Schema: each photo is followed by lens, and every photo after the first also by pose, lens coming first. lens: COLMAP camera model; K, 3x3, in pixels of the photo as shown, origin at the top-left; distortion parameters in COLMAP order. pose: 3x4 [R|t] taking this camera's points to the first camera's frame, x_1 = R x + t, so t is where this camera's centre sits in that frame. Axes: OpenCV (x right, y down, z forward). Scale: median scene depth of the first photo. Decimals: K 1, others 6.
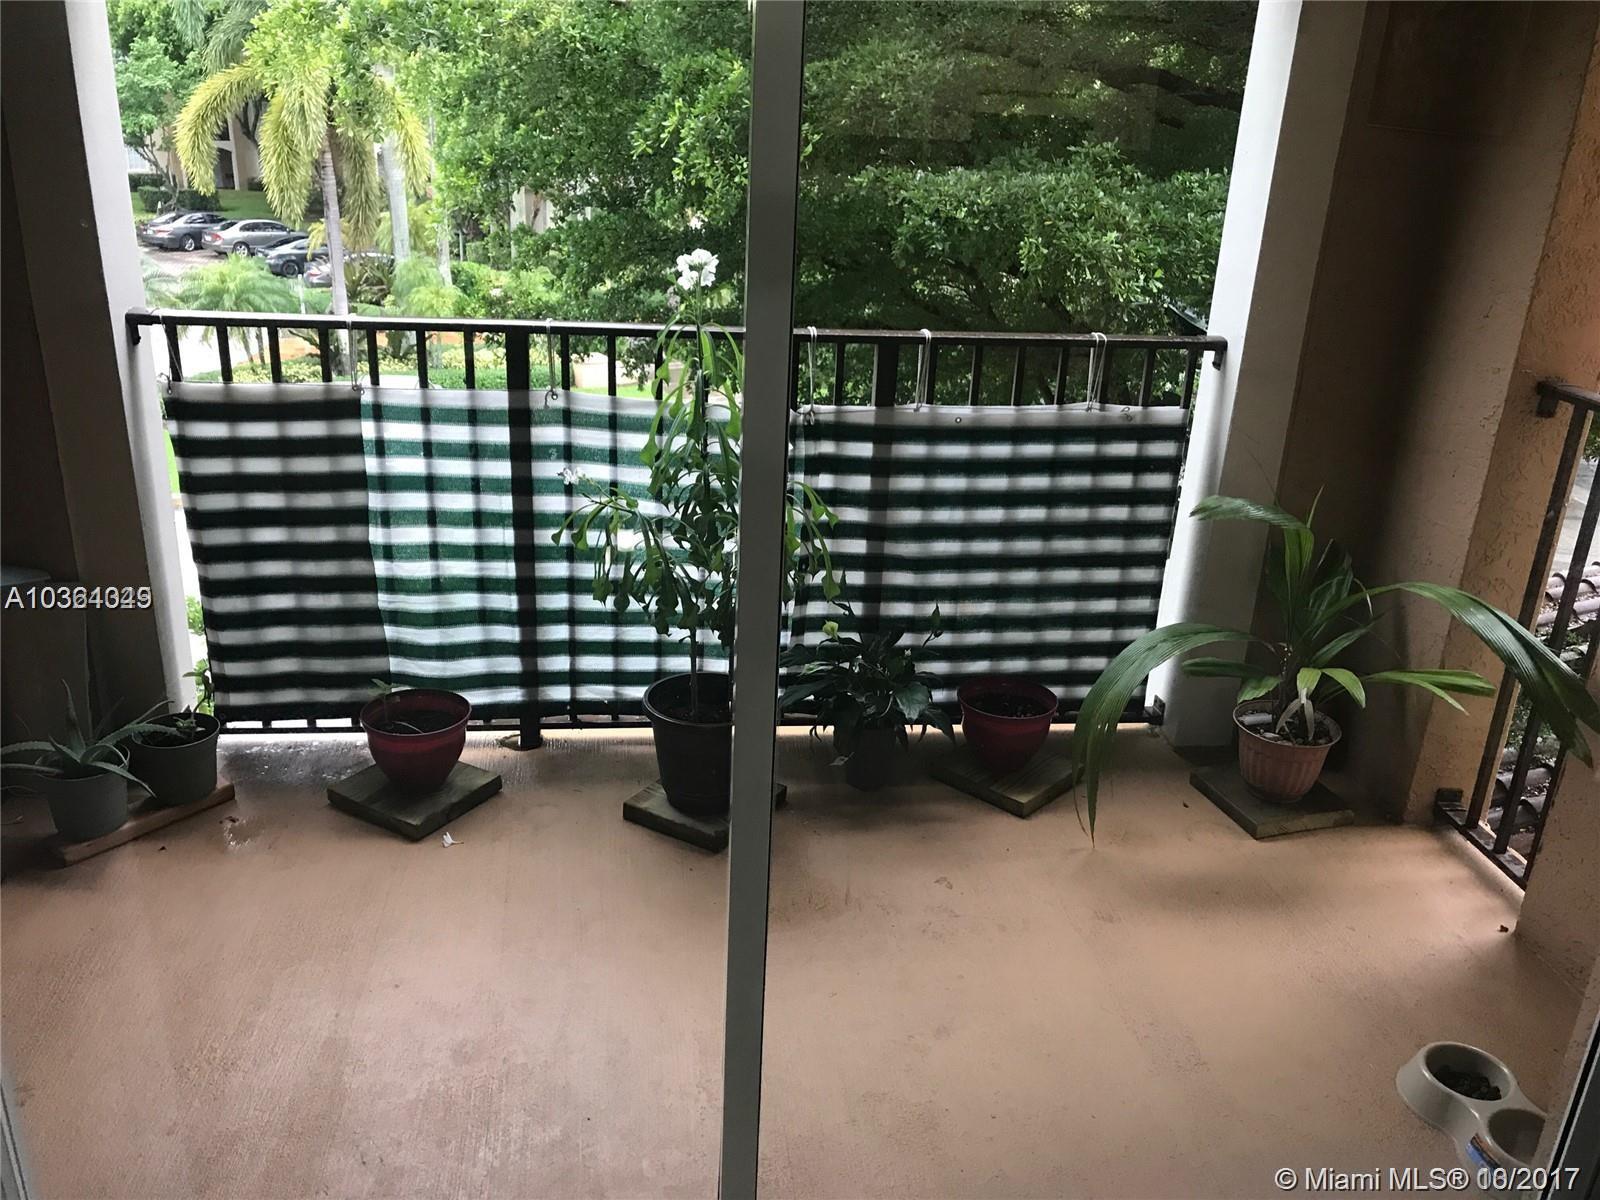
lens RADIAL K [[1300.4, 0, 800.0], [0, 1300.4, 600.0], [0, 0, 1]] dist [0.131311, -0.273249]
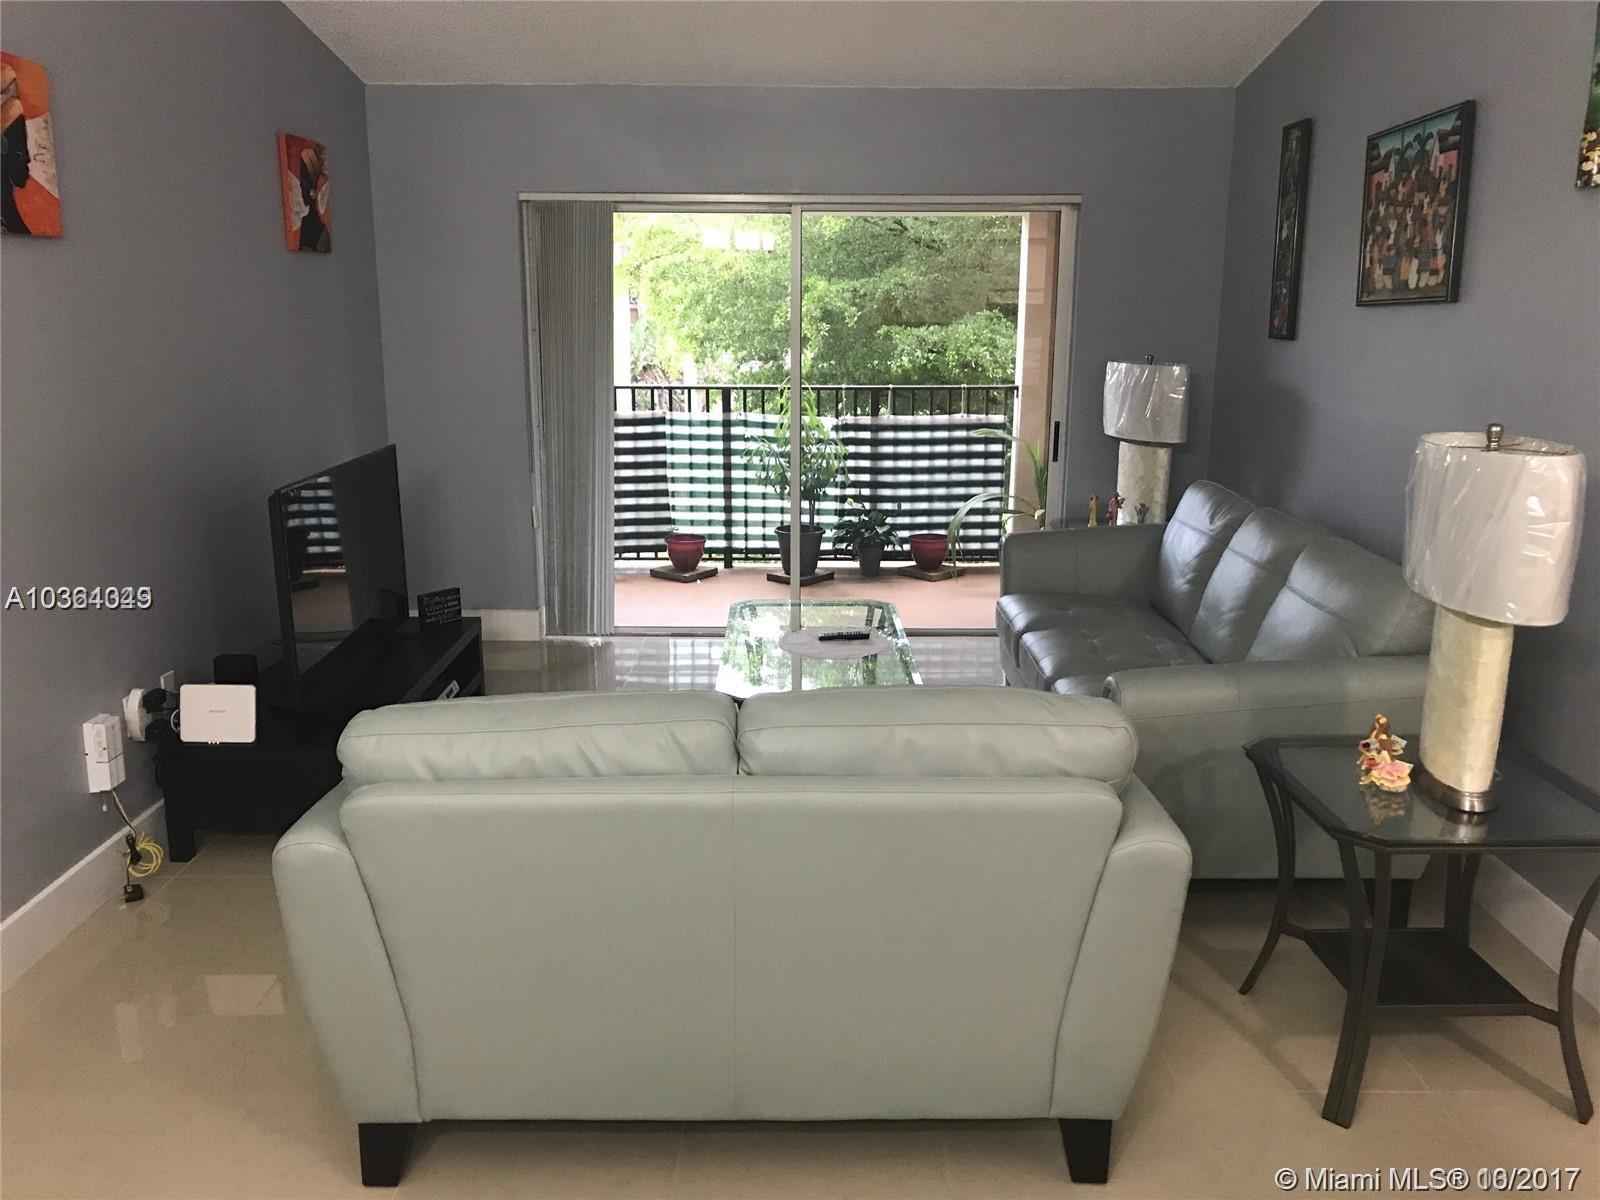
lens RADIAL K [[1300.4, 0, 800.0], [0, 1300.4, 600.0], [0, 0, 1]] dist [0.131311, -0.273249]
pose [[0.992816, -0.013378, -0.118898, 0.206649], [-0.003168, 0.990442, -0.137893, 0.511800], [0.119607, 0.137279, 0.983285, -1.318403]]
